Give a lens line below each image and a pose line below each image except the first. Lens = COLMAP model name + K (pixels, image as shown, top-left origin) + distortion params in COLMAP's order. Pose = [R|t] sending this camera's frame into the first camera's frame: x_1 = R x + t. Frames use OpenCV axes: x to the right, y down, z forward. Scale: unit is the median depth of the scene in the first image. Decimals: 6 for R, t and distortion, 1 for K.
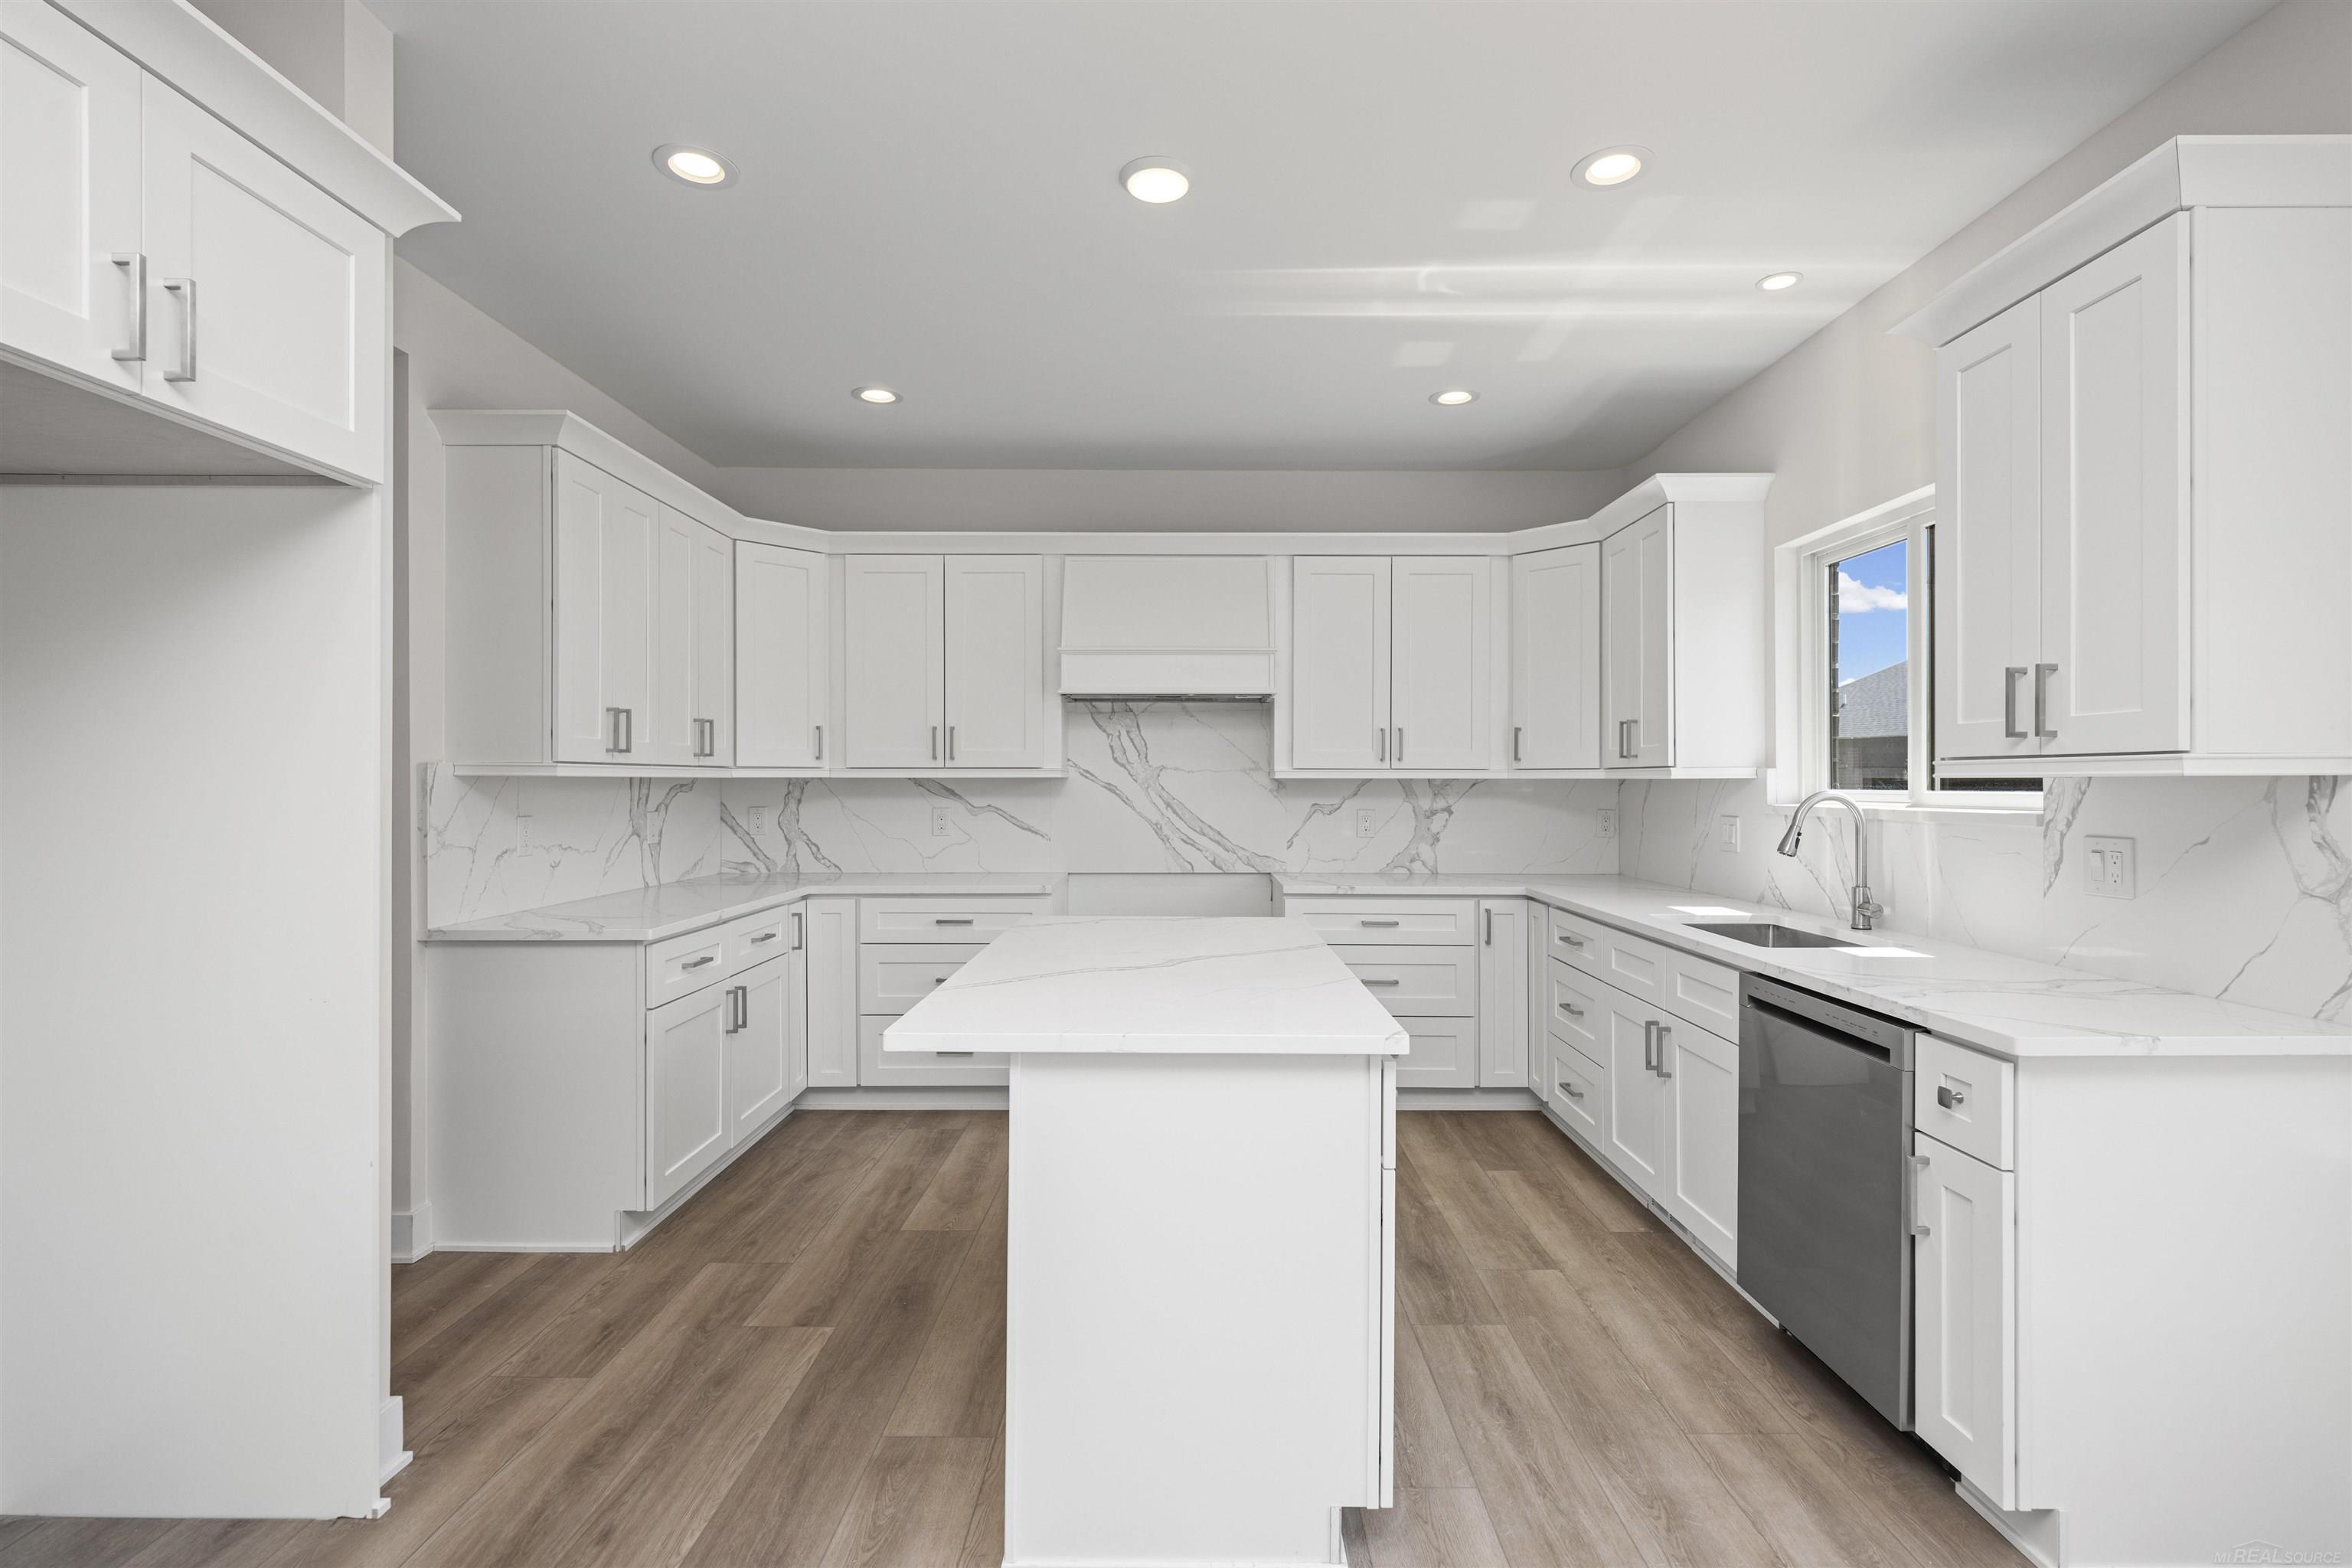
lens RADIAL K [[1106.5, 0, 1182.5], [0, 1106.5, 773.6], [0, 0, 1]] dist [0.001067, 0.000001]
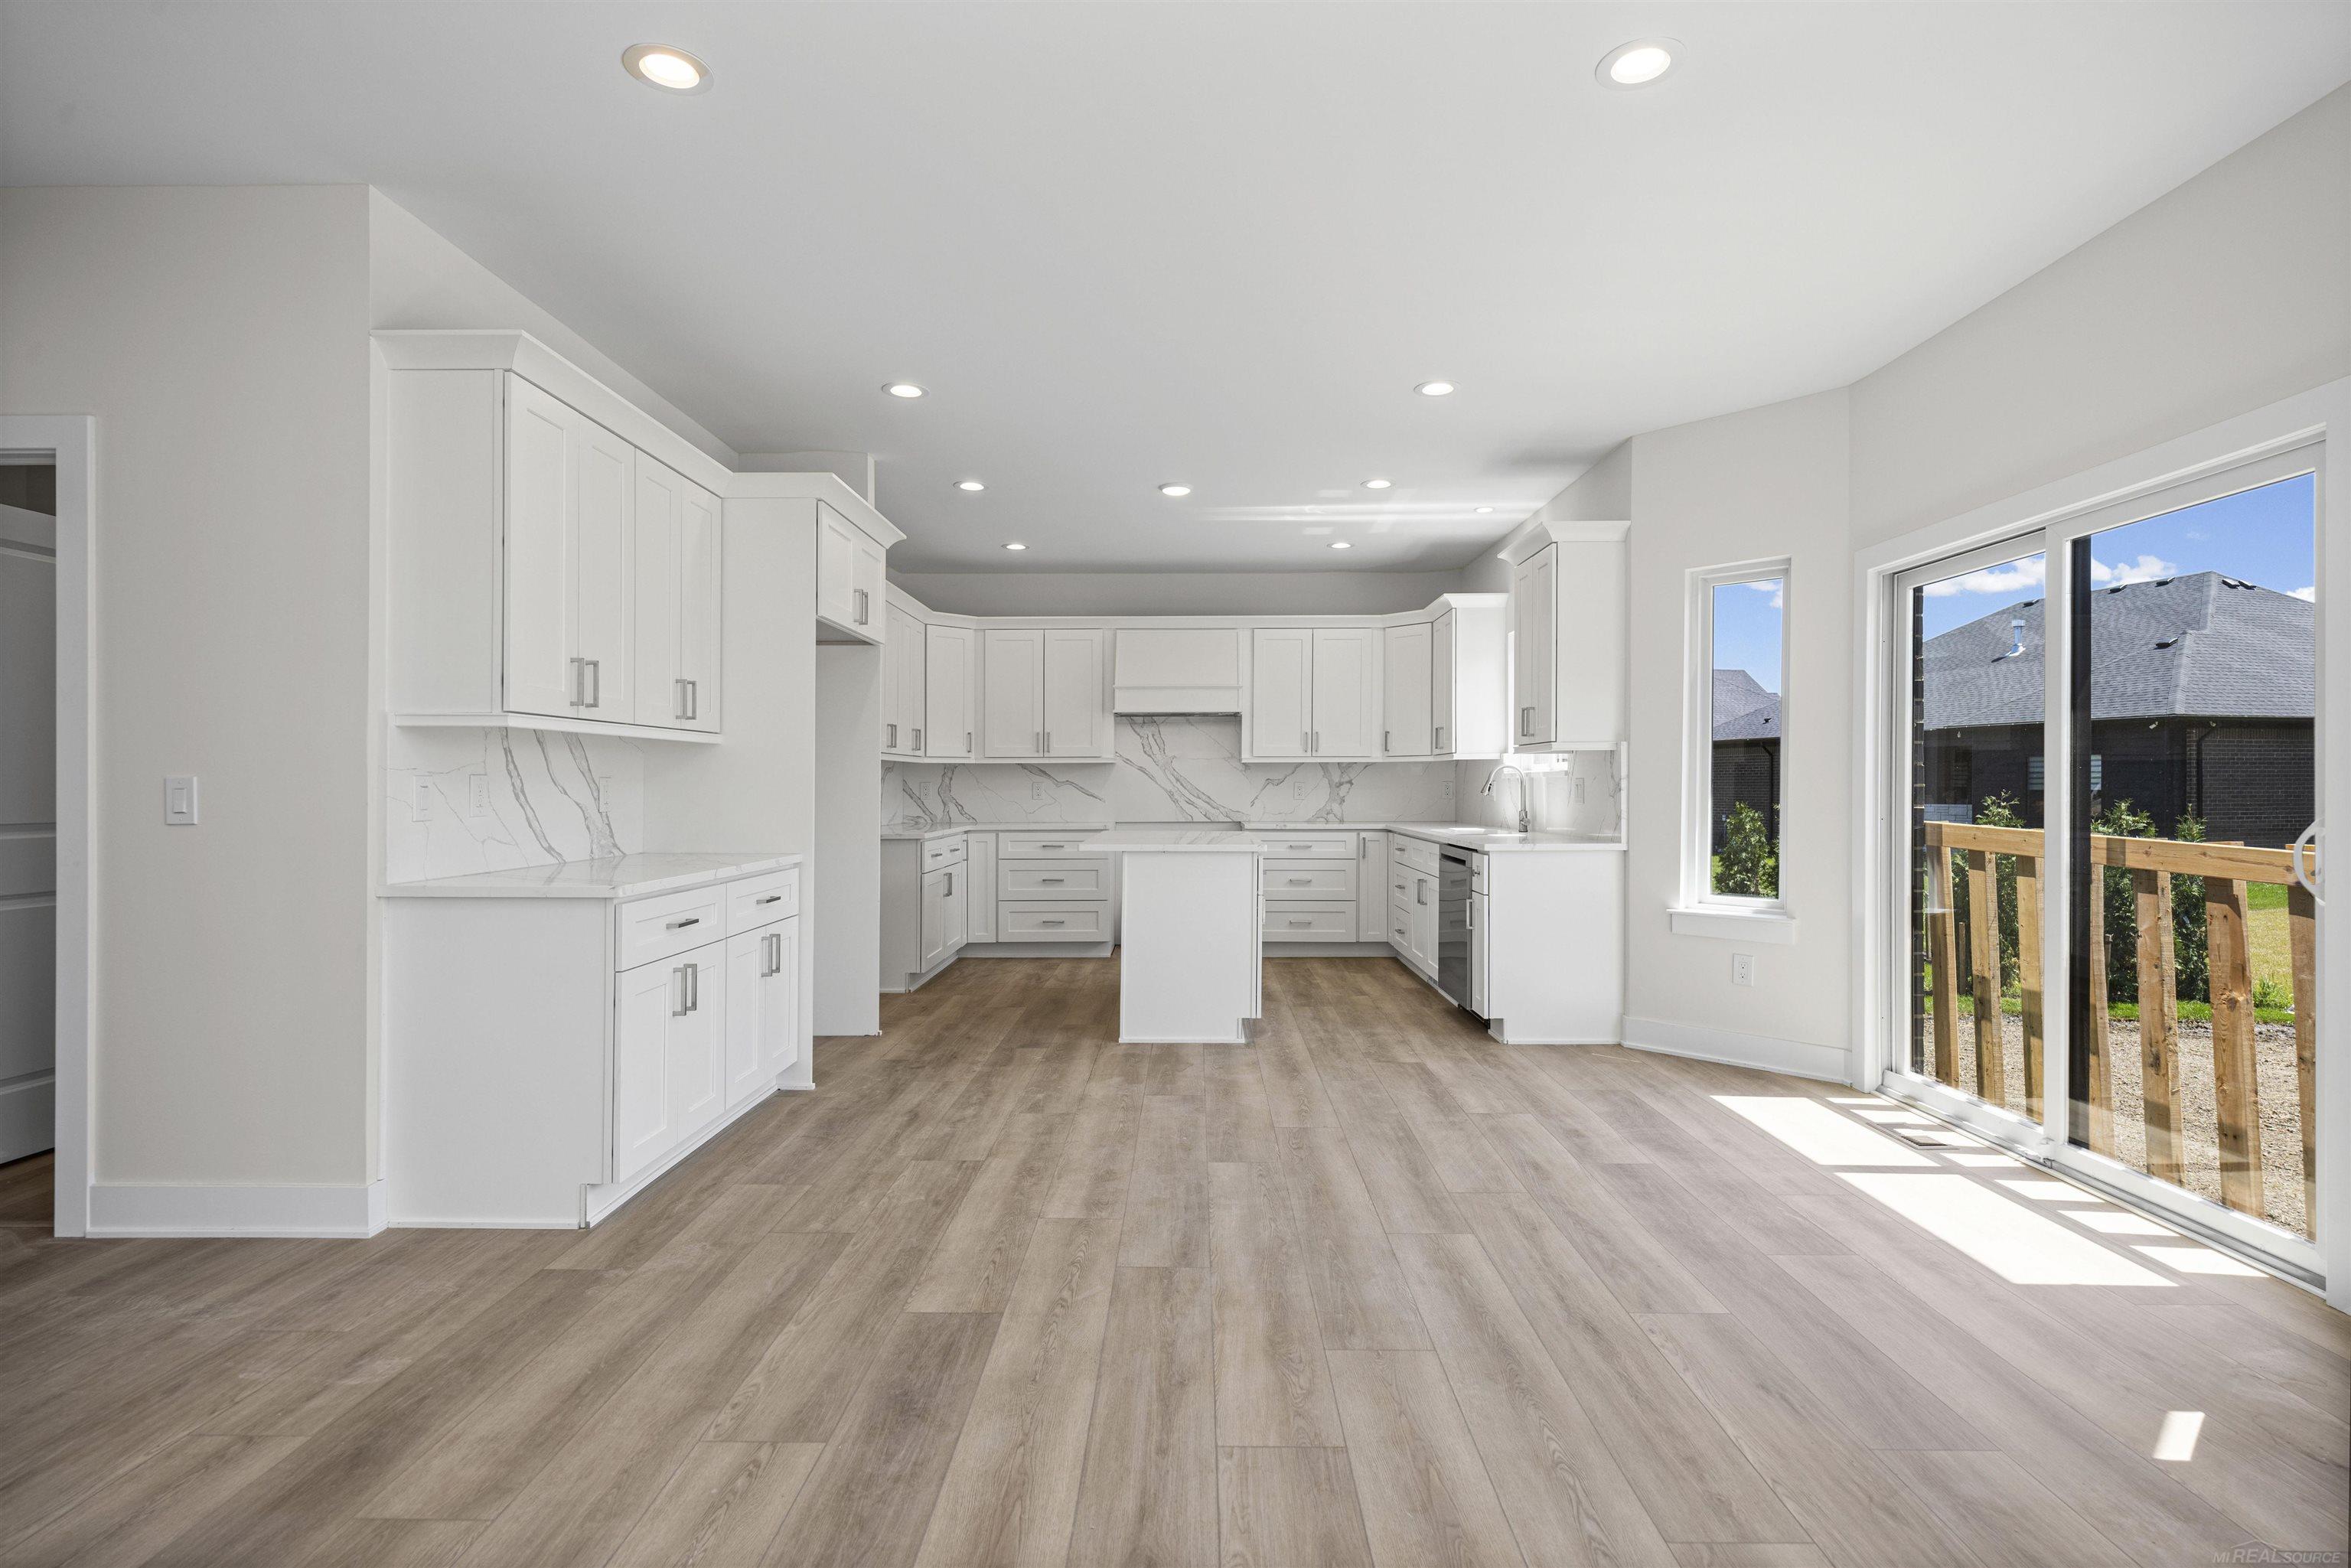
lens RADIAL K [[1106.0, 0, 1172.6], [0, 1106.0, 791.5], [0, 0, 1]] dist [0.001067, 0.000001]
pose [[0.999850, -0.002572, -0.017154, 0.009981], [0.002821, 0.999891, 0.014469, 0.030986], [0.017115, -0.014515, 0.999748, -0.892412]]
